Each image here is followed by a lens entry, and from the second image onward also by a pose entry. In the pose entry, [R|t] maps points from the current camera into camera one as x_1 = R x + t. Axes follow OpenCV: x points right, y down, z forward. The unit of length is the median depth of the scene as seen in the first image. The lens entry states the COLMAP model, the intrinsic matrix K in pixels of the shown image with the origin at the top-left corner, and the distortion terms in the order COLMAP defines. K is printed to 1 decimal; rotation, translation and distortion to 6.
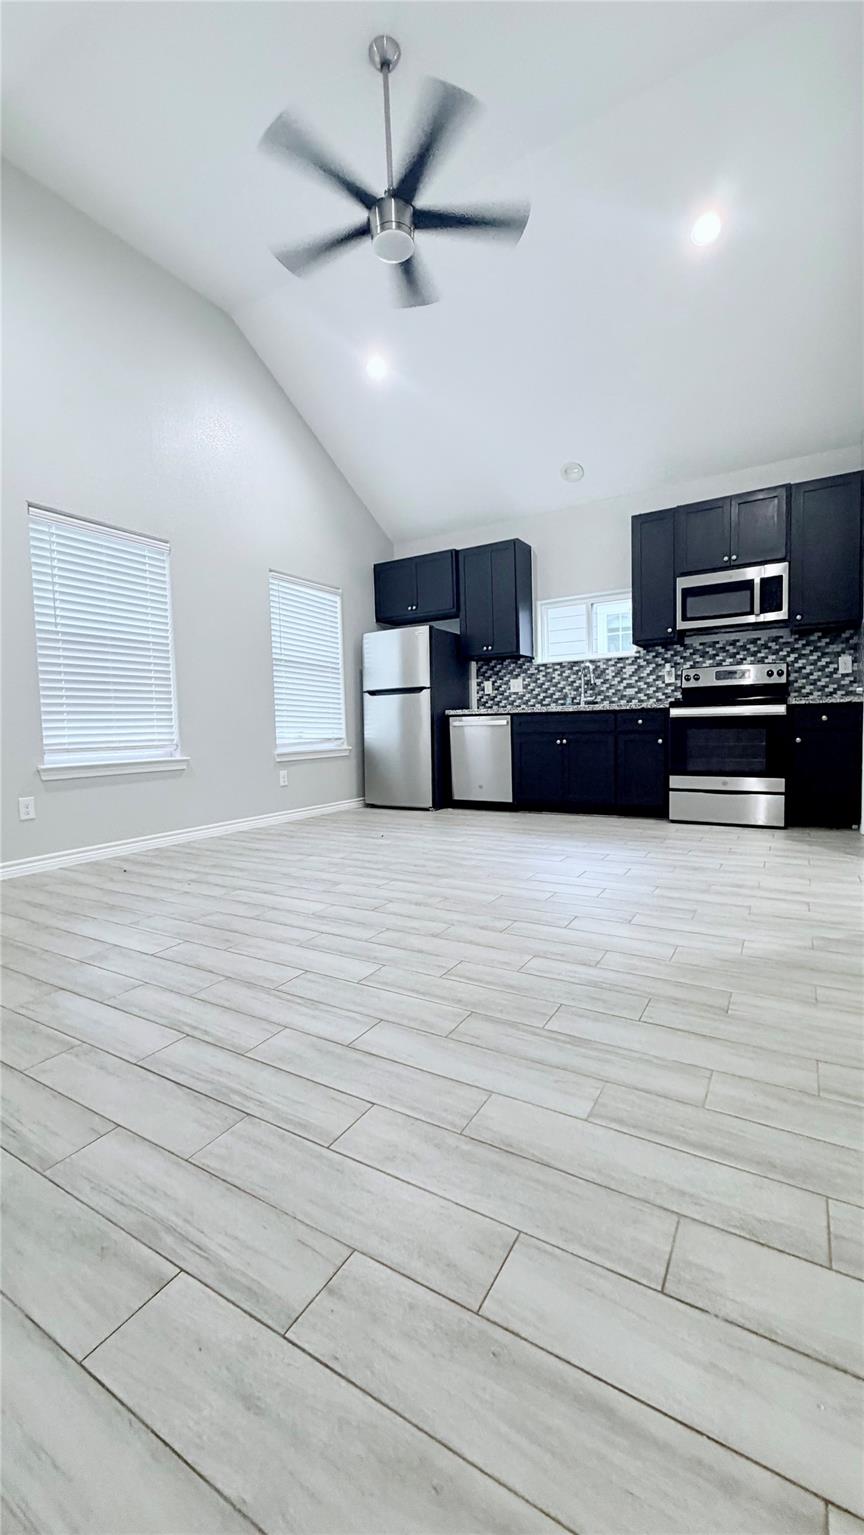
lens RADIAL K [[611.1, 0, 433.0], [0, 611.1, 763.8], [0, 0, 1]] dist [-0.000580, 0.000511]
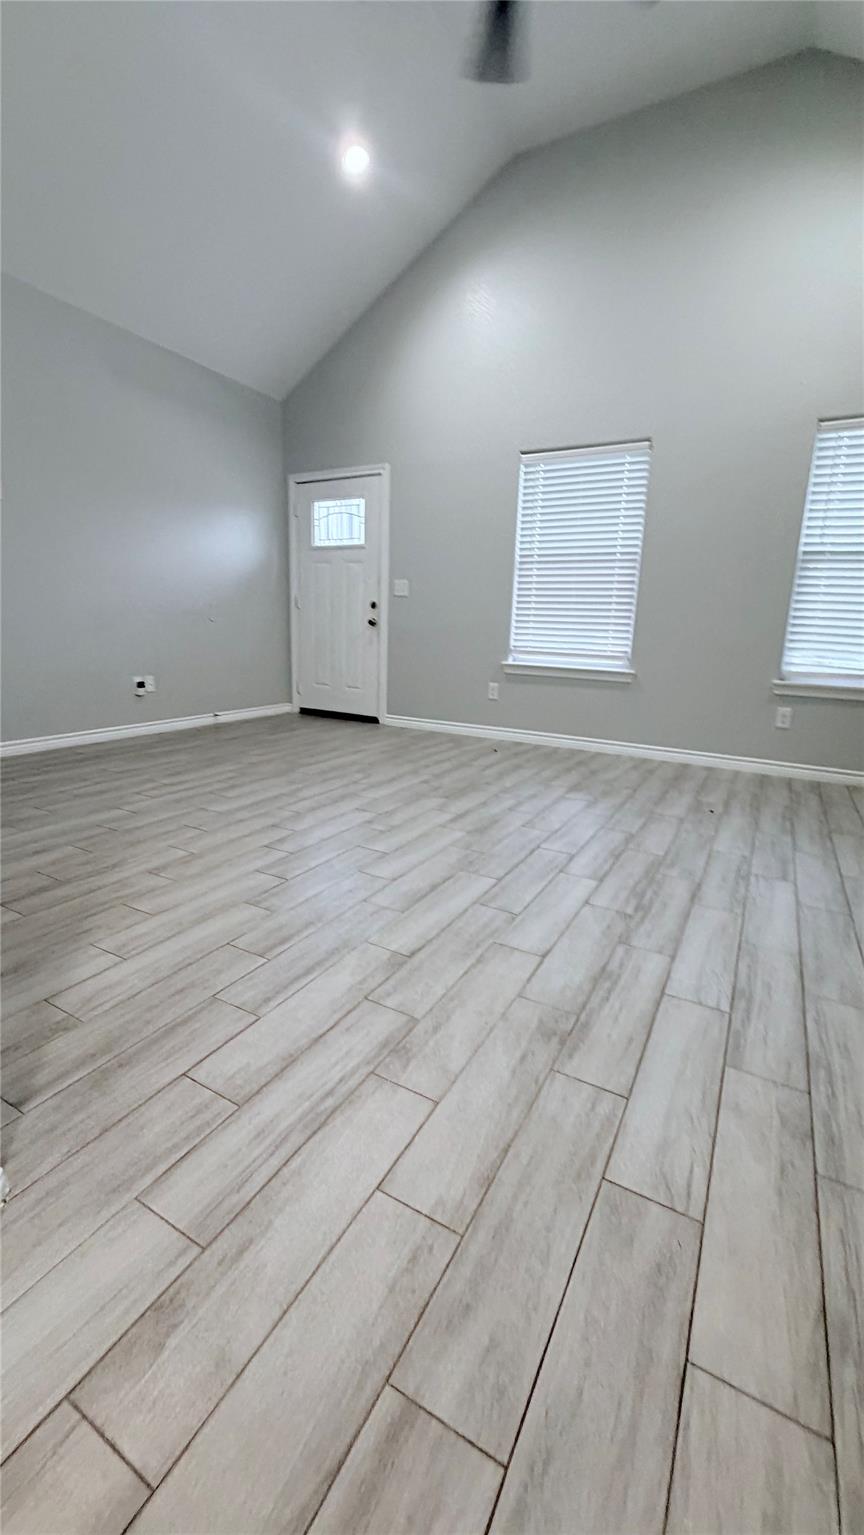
lens RADIAL K [[611.1, 0, 432.2], [0, 611.1, 765.6], [0, 0, 1]] dist [-0.000580, 0.000511]
pose [[0.029829, 0.249700, -0.967864, 0.568352], [-0.098666, 0.964301, 0.245740, -0.072573], [0.994673, 0.088165, 0.053401, 0.634622]]
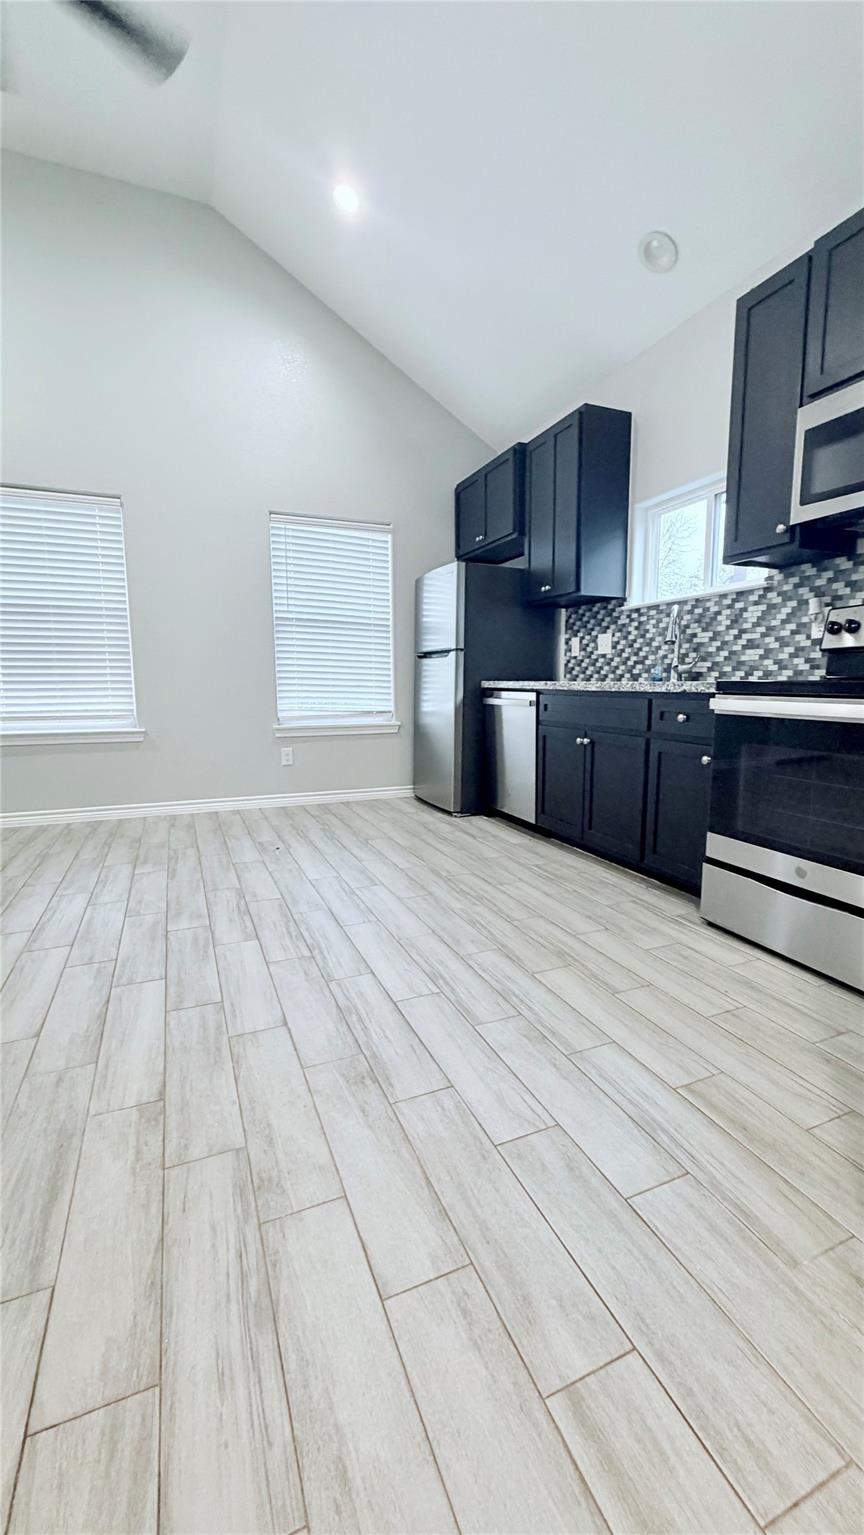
lens RADIAL K [[611.1, 0, 432.6], [0, 611.1, 765.5], [0, 0, 1]] dist [-0.000580, 0.000511]
pose [[0.807152, 0.104139, -0.581085, 0.510700], [-0.055489, 0.993343, 0.100945, -0.074612], [0.587729, -0.049234, 0.807558, 0.491366]]
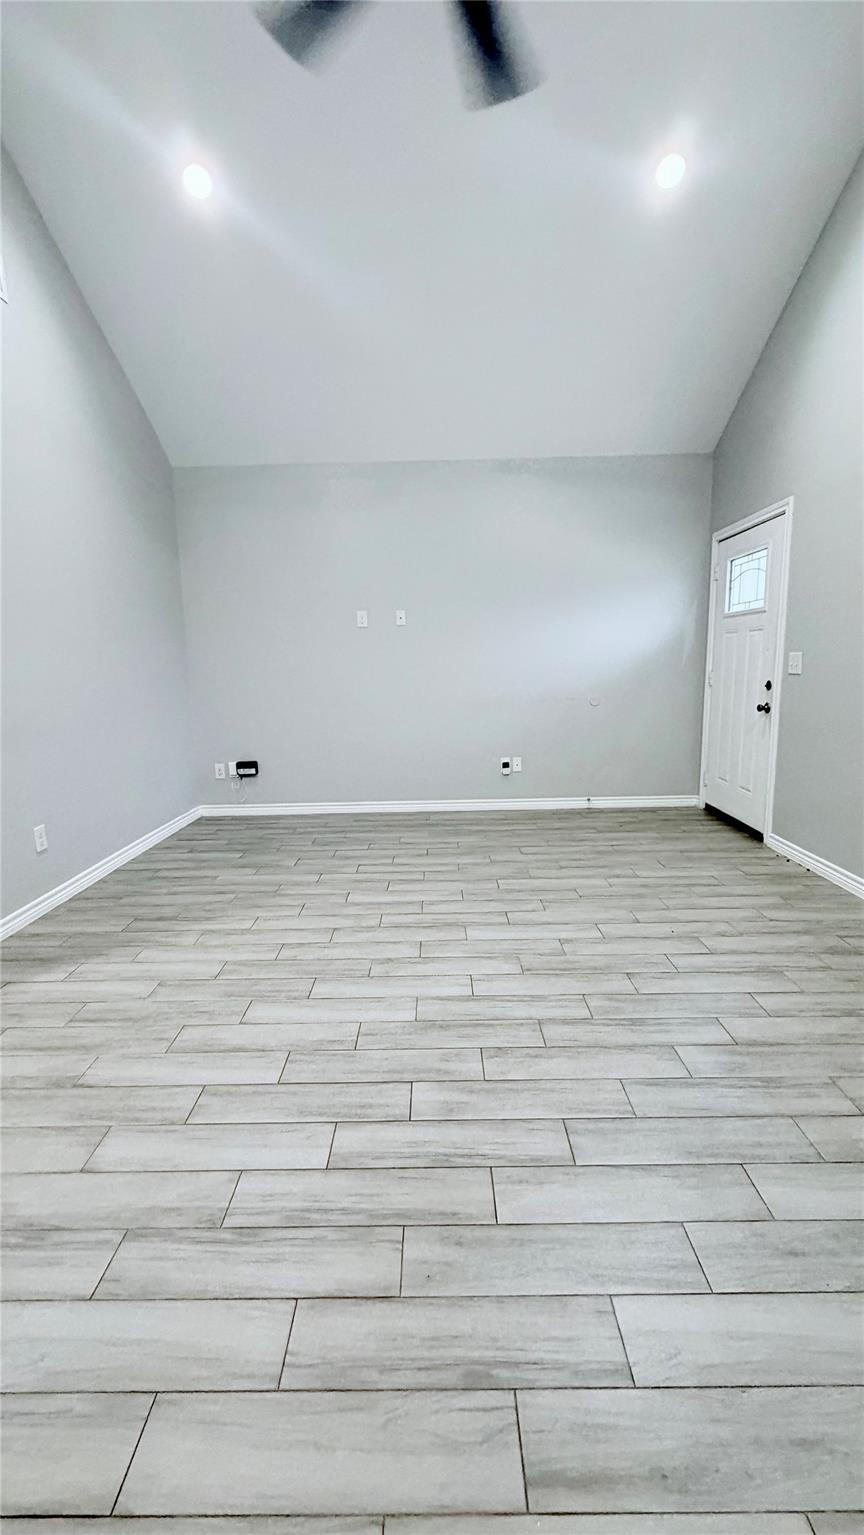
lens RADIAL K [[611.1, 0, 431.3], [0, 611.1, 763.3], [0, 0, 1]] dist [-0.000580, 0.000511]
pose [[-0.860392, 0.126238, -0.493751, 0.208503], [0.010470, 0.973010, 0.230527, -0.169523], [0.509526, 0.193174, -0.838491, 1.071303]]
